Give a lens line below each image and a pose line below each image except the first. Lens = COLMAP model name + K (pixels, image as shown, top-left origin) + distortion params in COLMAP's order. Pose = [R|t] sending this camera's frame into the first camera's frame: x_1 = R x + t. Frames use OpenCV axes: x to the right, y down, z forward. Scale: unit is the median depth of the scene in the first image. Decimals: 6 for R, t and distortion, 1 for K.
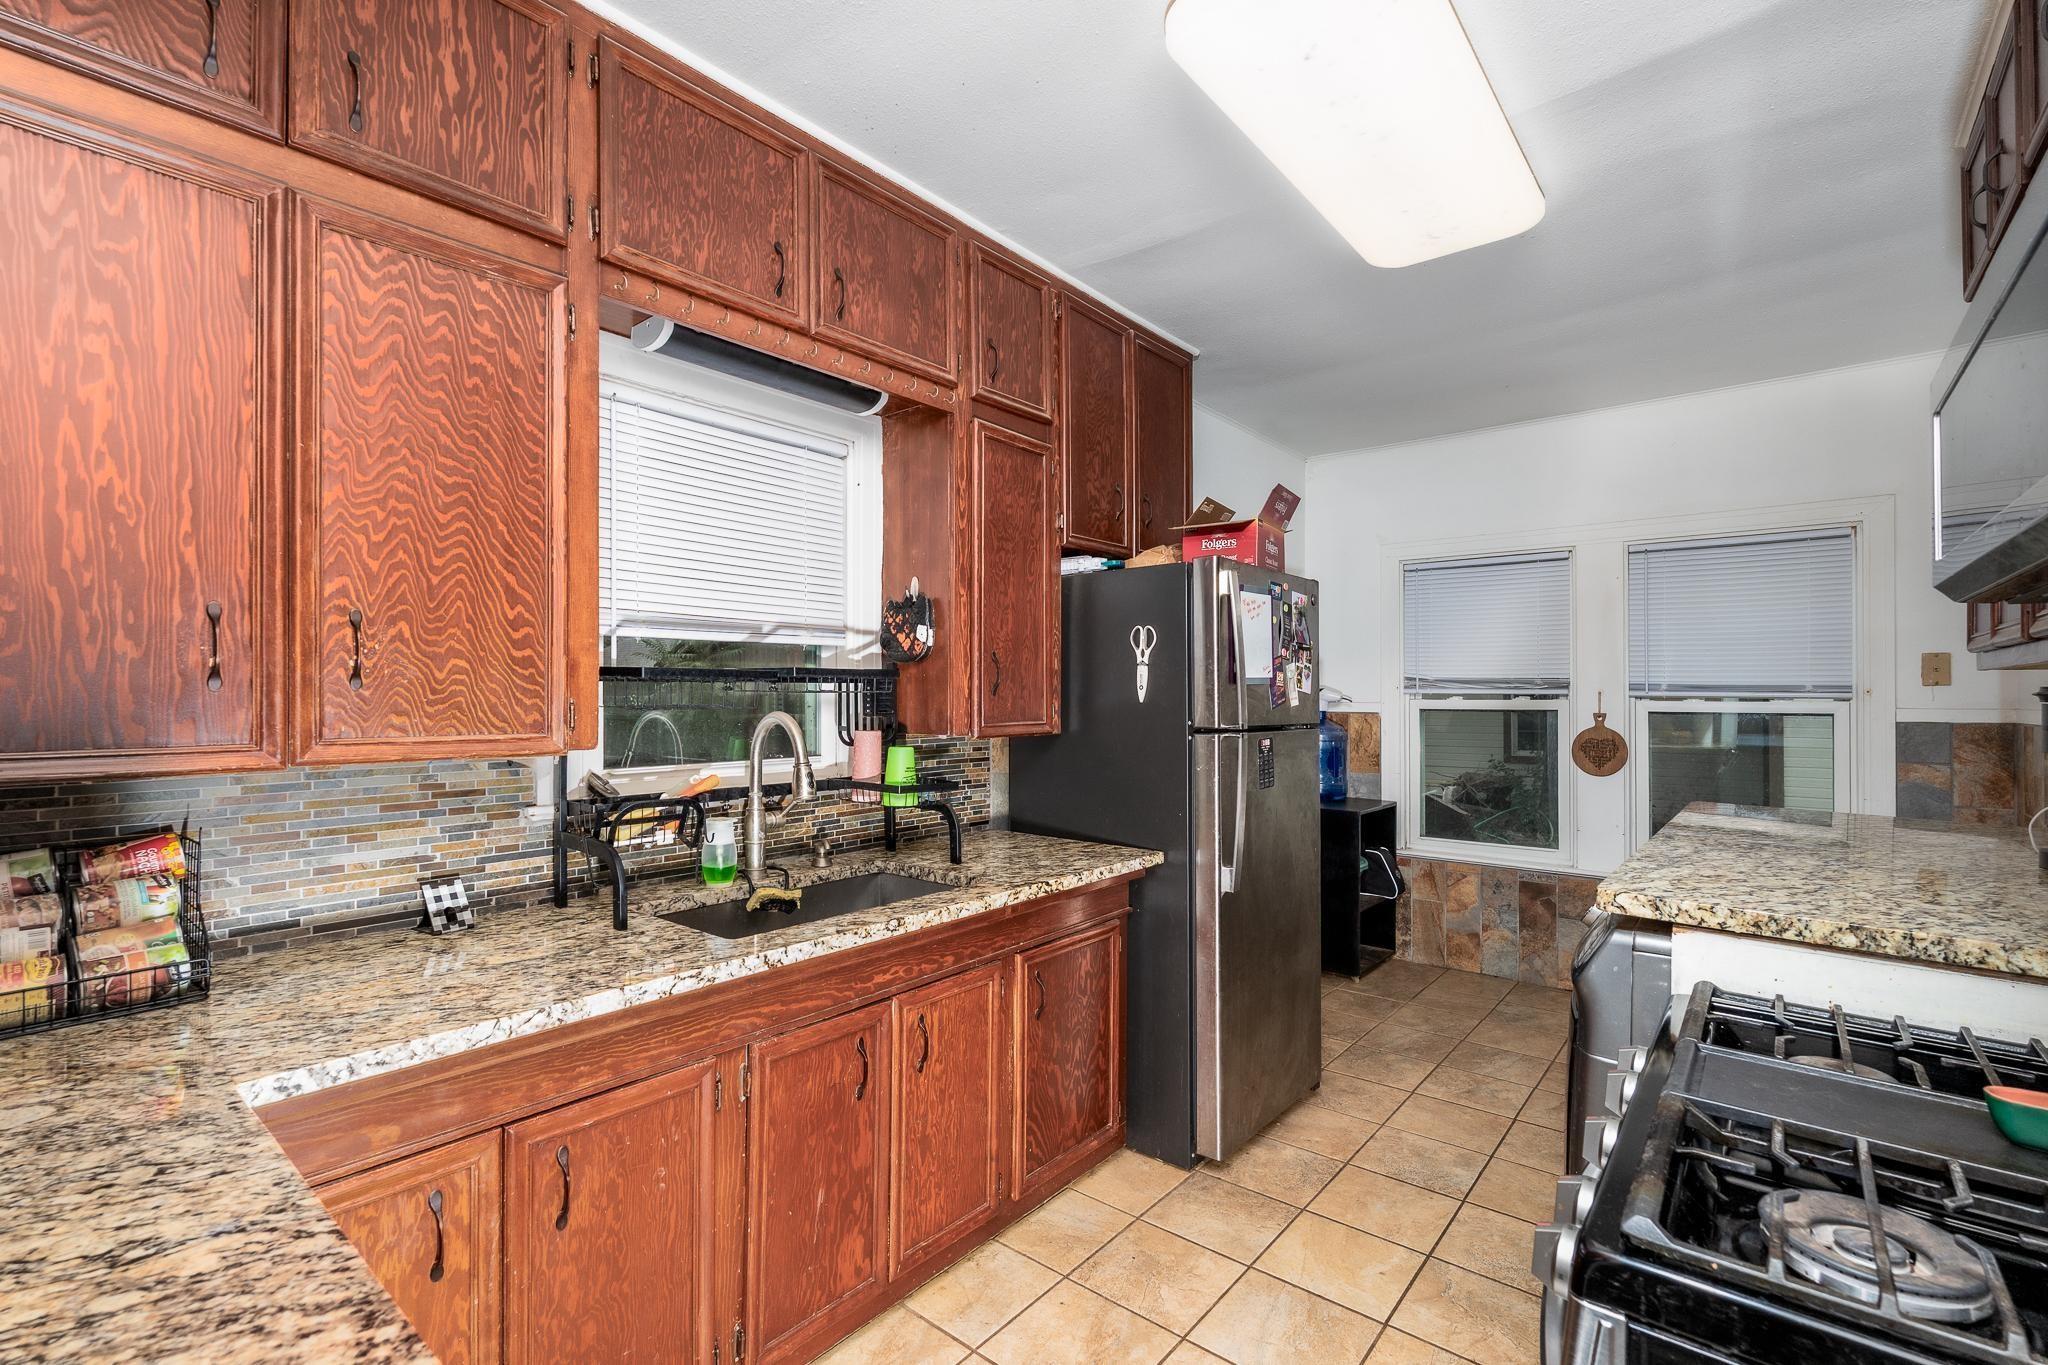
lens RADIAL K [[929.2, 0, 1038.7], [0, 929.2, 695.6], [0, 0, 1]] dist [0.001046, -0.000160]
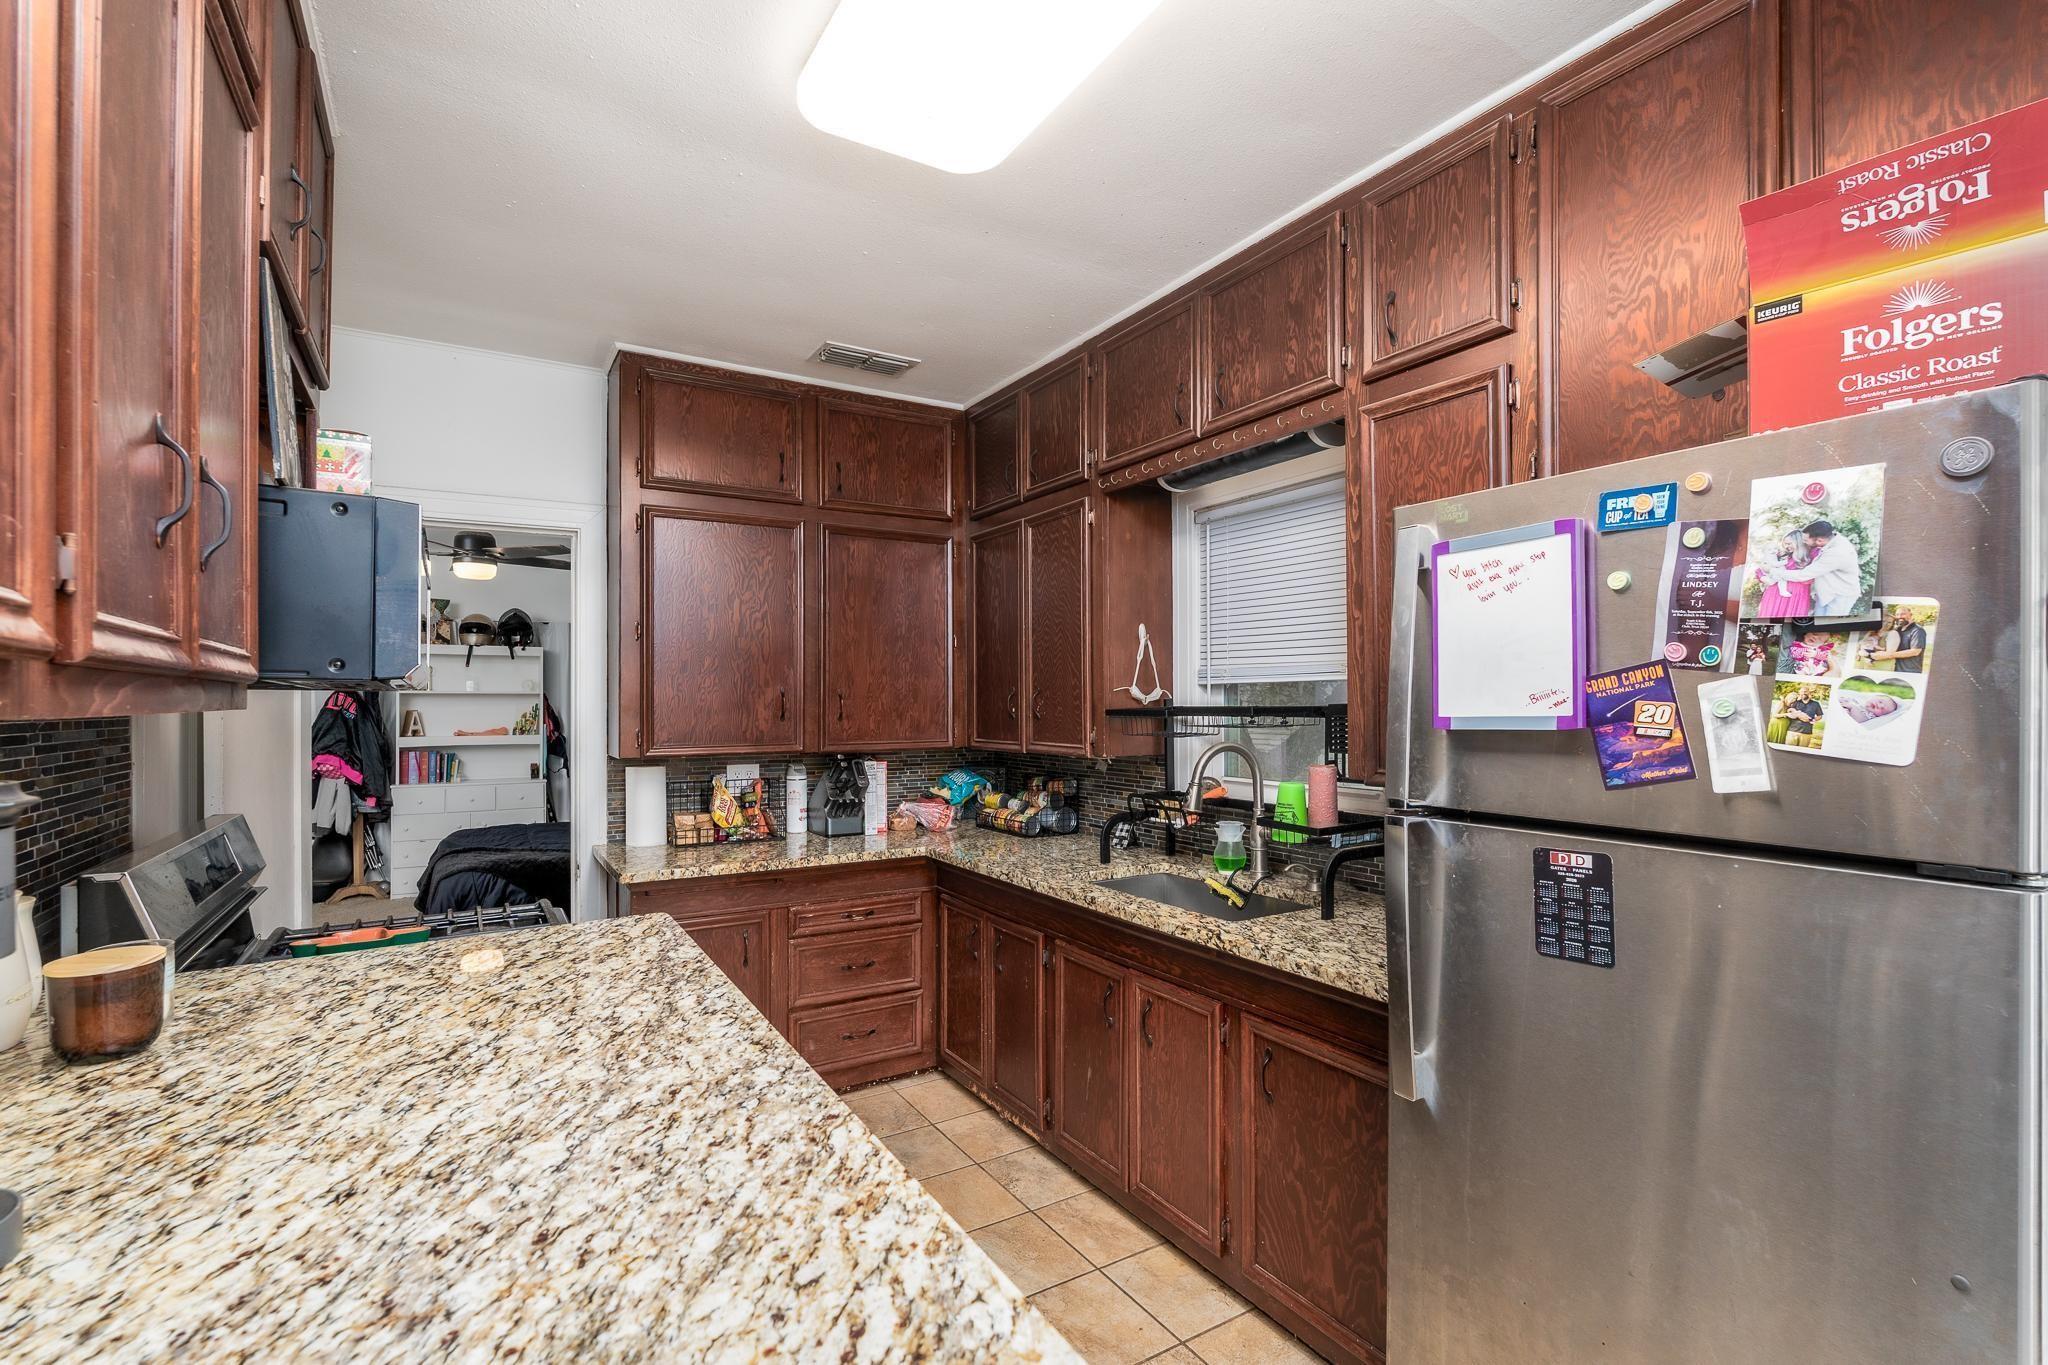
lens RADIAL K [[929.2, 0, 1038.7], [0, 929.2, 695.6], [0, 0, 1]] dist [0.001046, -0.000160]
pose [[-0.328758, -0.006384, -0.944393, 0.904801], [0.006488, 0.999938, -0.009018, -0.031019], [0.944392, -0.009092, -0.328696, 1.087111]]
